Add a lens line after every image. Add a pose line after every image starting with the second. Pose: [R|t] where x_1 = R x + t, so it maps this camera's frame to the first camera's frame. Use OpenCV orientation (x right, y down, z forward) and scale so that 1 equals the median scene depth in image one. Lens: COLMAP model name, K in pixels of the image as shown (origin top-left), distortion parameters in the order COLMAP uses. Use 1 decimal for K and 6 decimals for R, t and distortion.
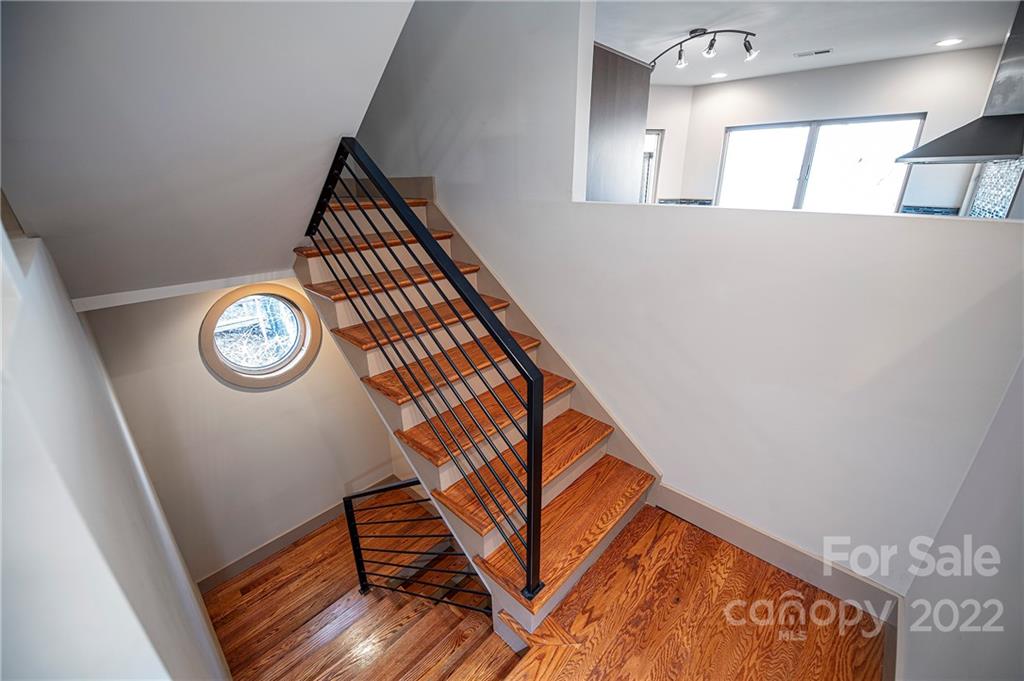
lens RADIAL K [[415.5, 0, 516.2], [0, 415.5, 341.3], [0, 0, 1]] dist [0.000865, -0.000024]
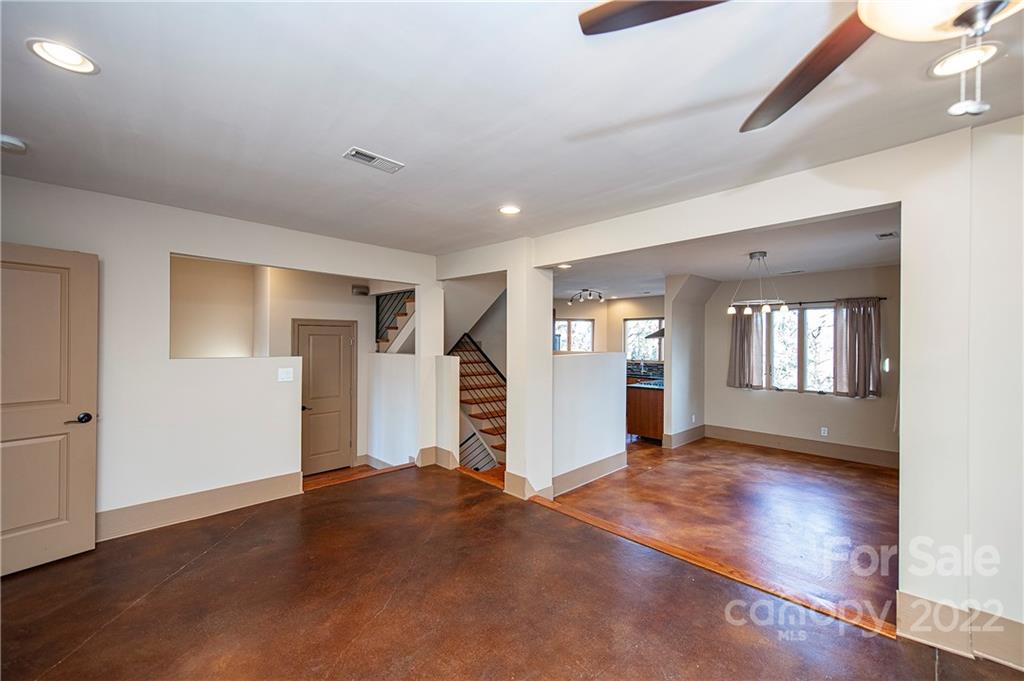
lens RADIAL K [[415.5, 0, 516.2], [0, 415.5, 341.3], [0, 0, 1]] dist [0.000865, -0.000024]
pose [[0.997087, 0.014206, -0.074942, 0.206773], [-0.040335, 0.932098, -0.359953, 0.514267], [0.064740, 0.361927, 0.929956, -1.341284]]
